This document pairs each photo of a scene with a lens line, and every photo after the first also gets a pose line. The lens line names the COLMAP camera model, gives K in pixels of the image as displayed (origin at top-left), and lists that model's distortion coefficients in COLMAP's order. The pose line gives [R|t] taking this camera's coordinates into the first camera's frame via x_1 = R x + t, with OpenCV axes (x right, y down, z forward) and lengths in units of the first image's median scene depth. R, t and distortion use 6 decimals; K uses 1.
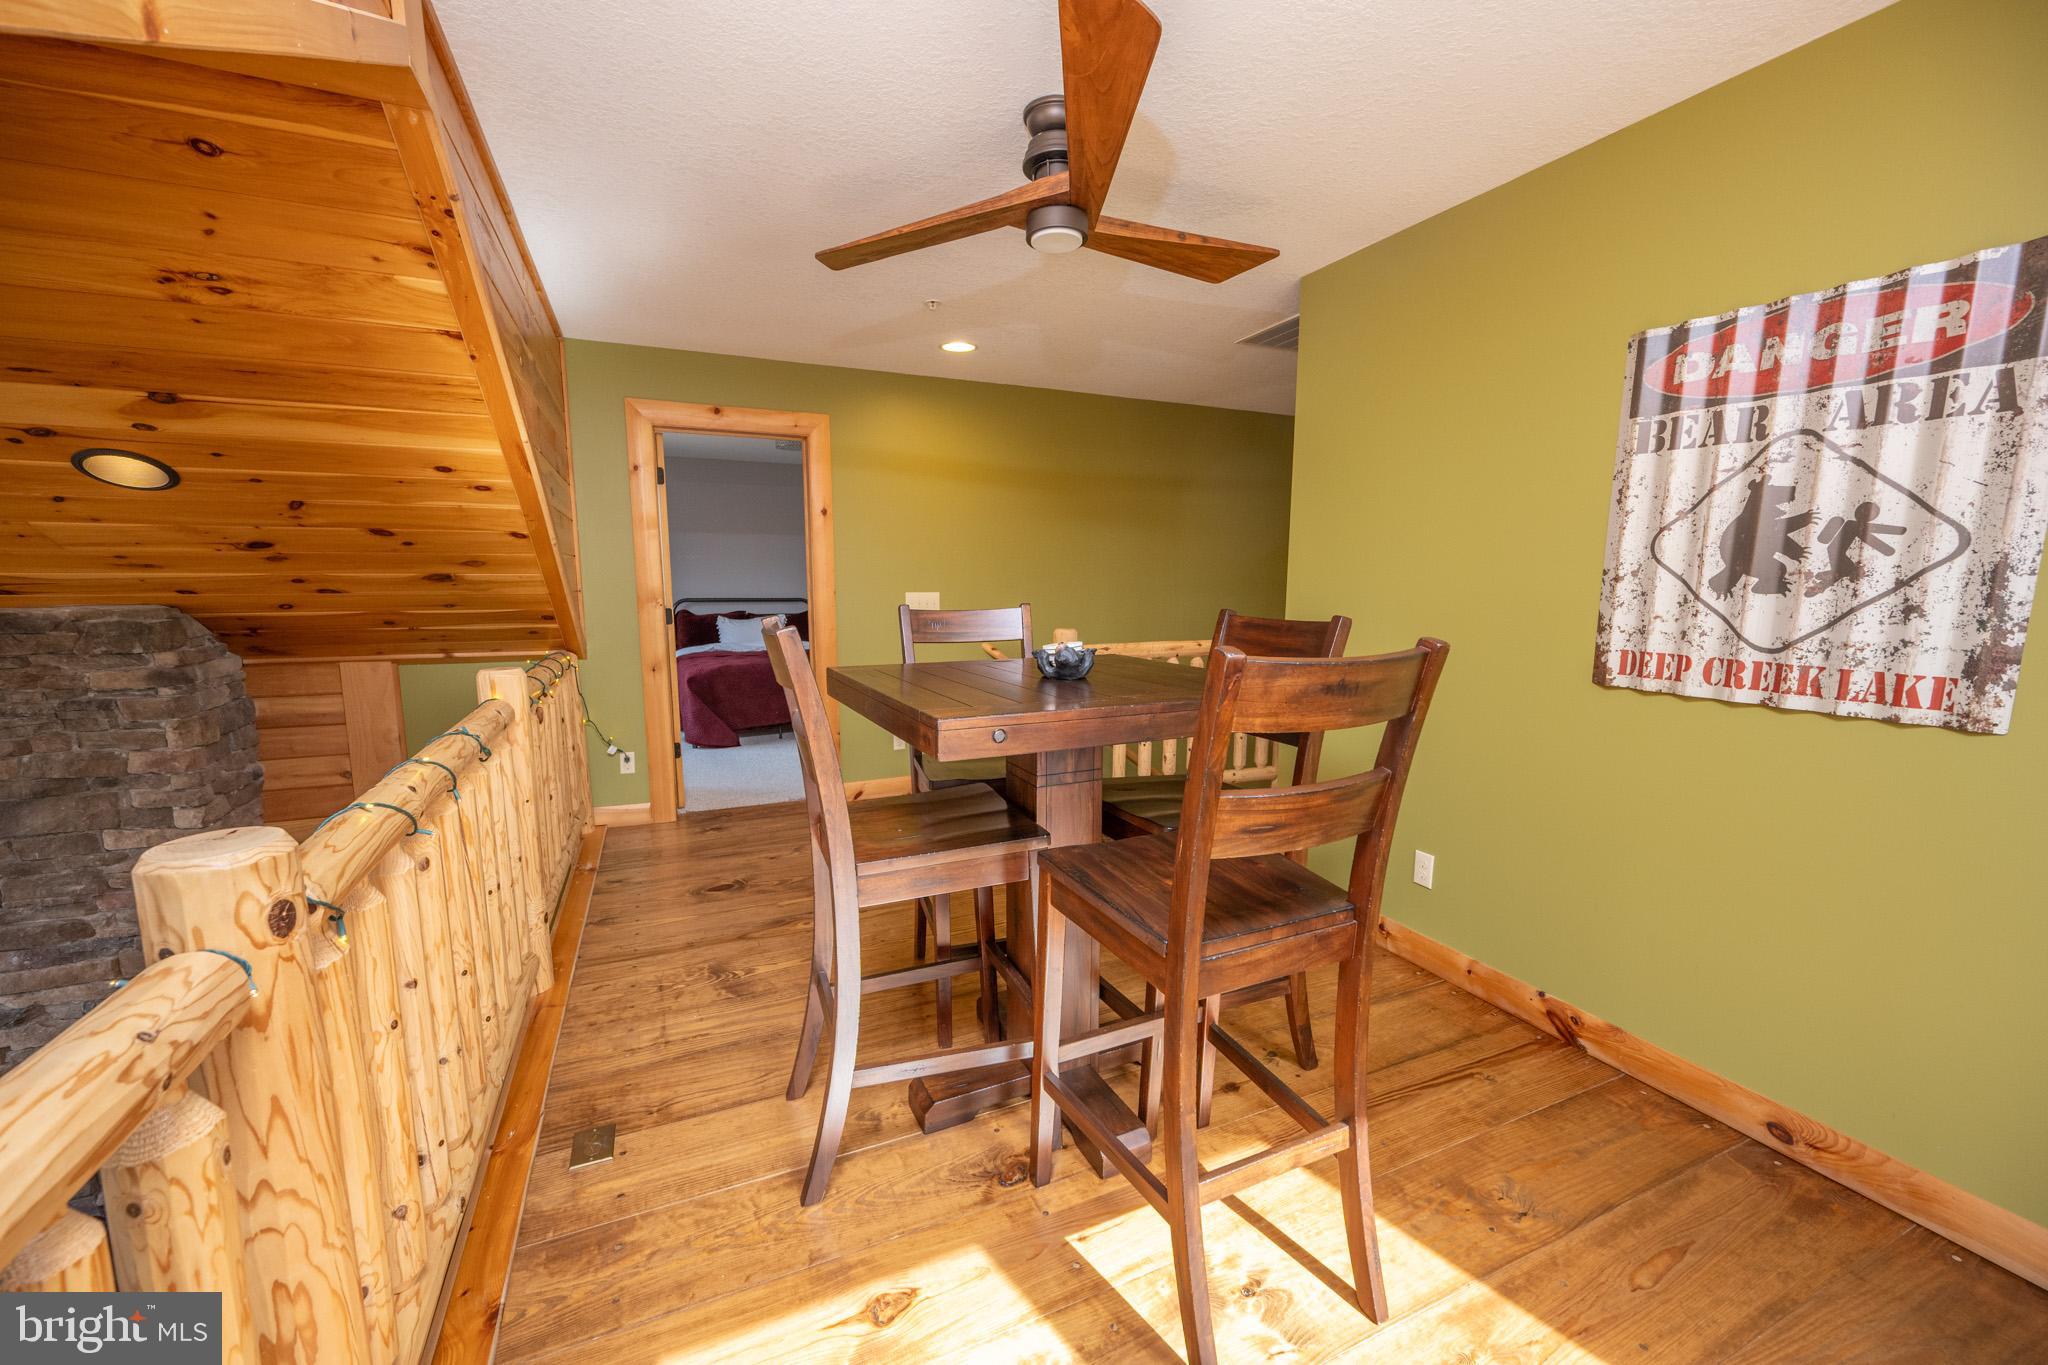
lens RADIAL K [[816.1, 0, 1029.5], [0, 816.1, 688.6], [0, 0, 1]] dist [-0.000663, 0.000497]
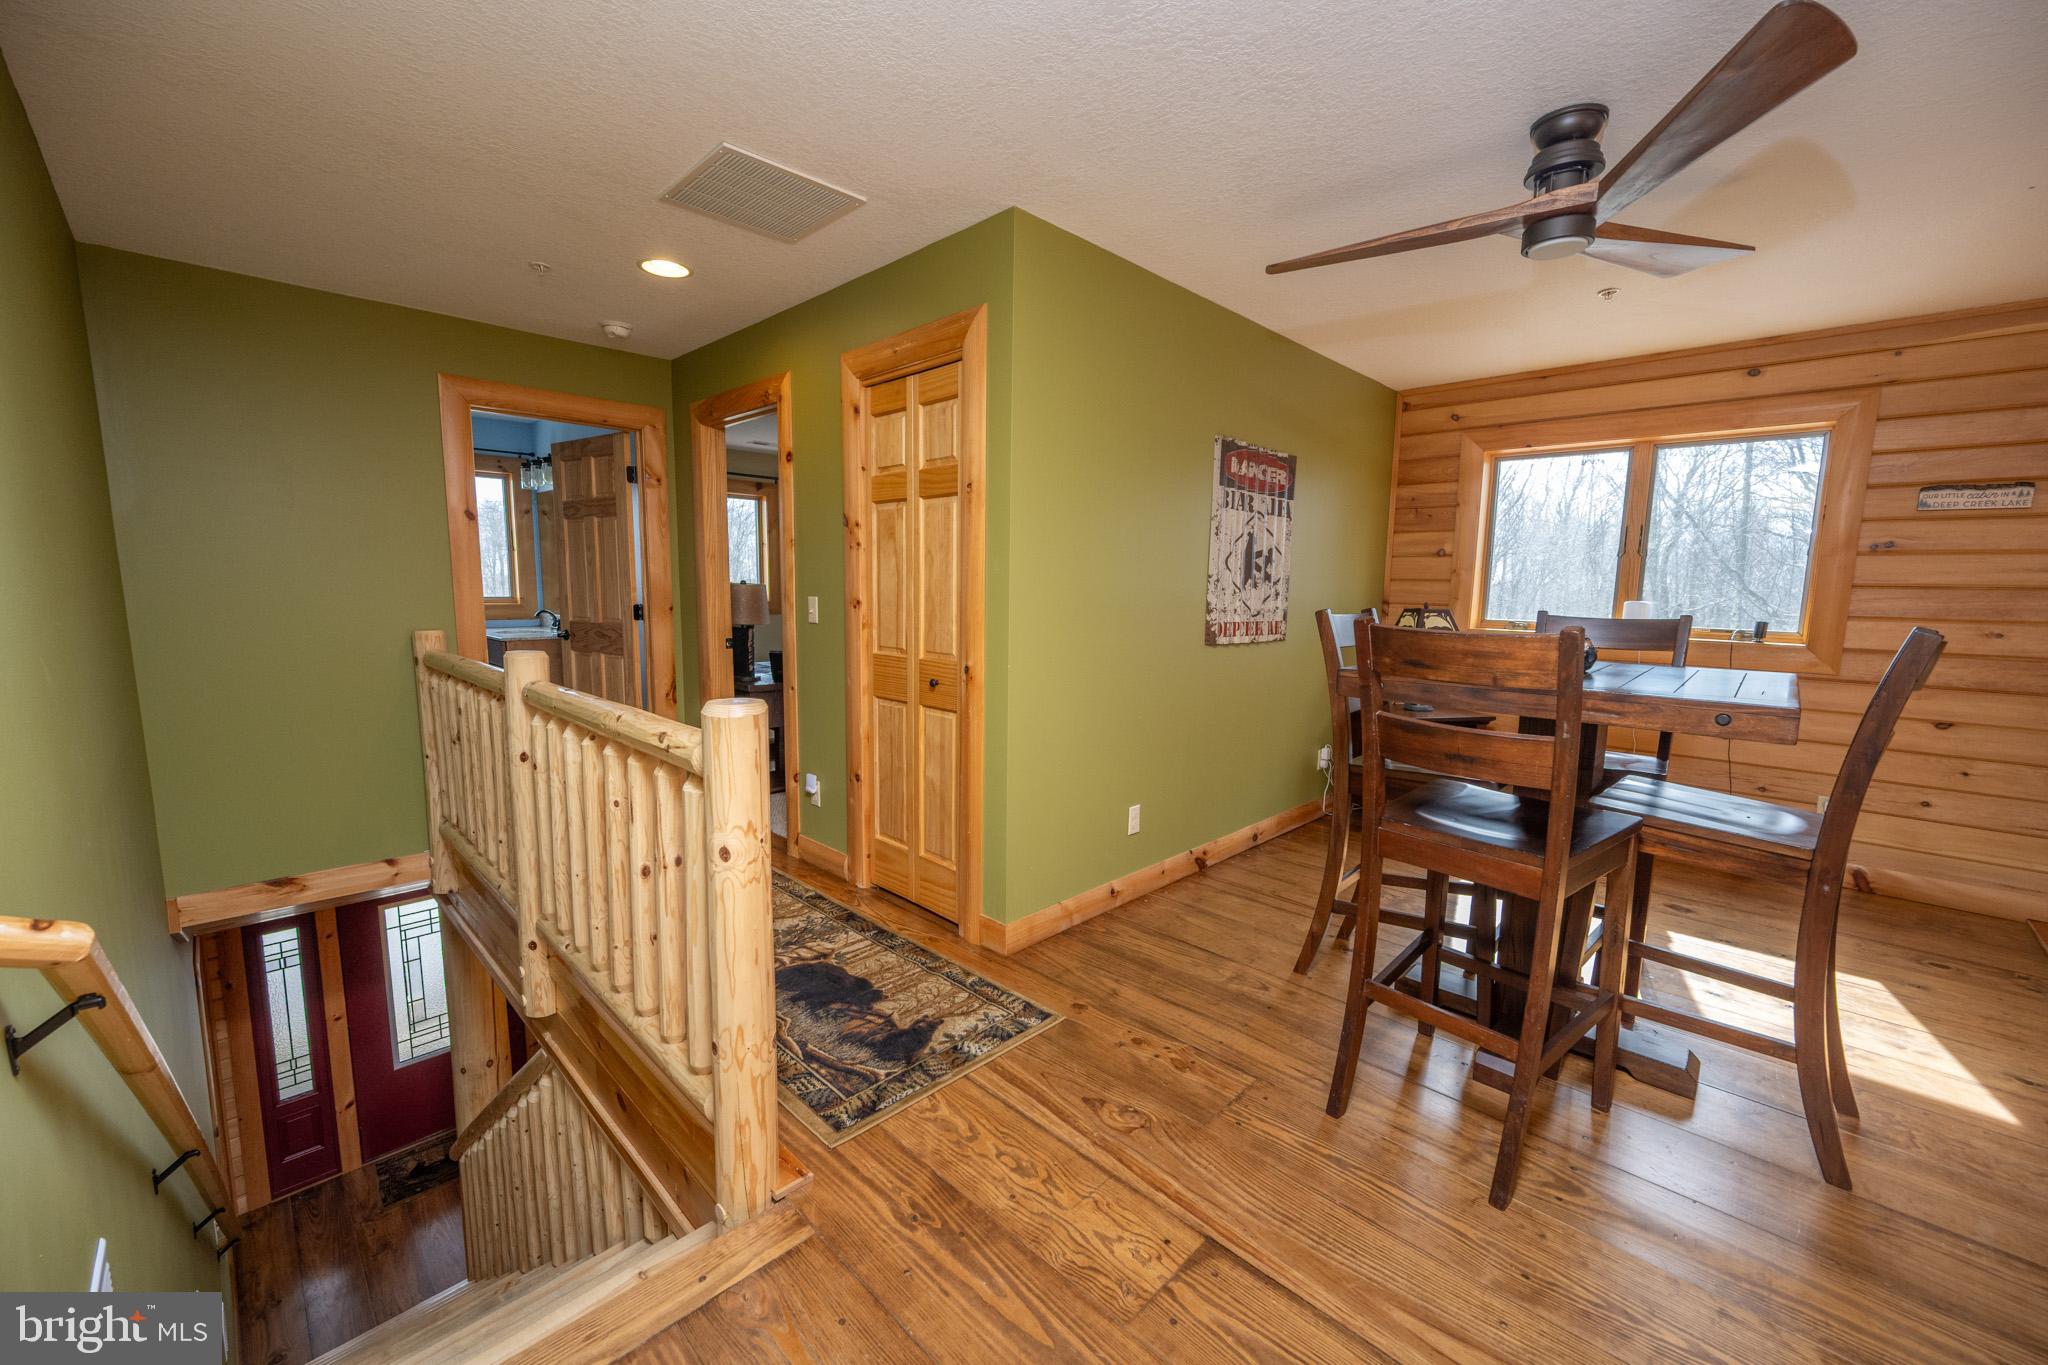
lens RADIAL K [[816.1, 0, 1020.3], [0, 816.1, 684.0], [0, 0, 1]] dist [-0.000663, 0.000497]
pose [[-0.356852, -0.125843, 0.925646, -0.673019], [0.107835, 0.978711, 0.174630, -0.249621], [-0.927916, 0.162134, -0.335685, 1.878968]]
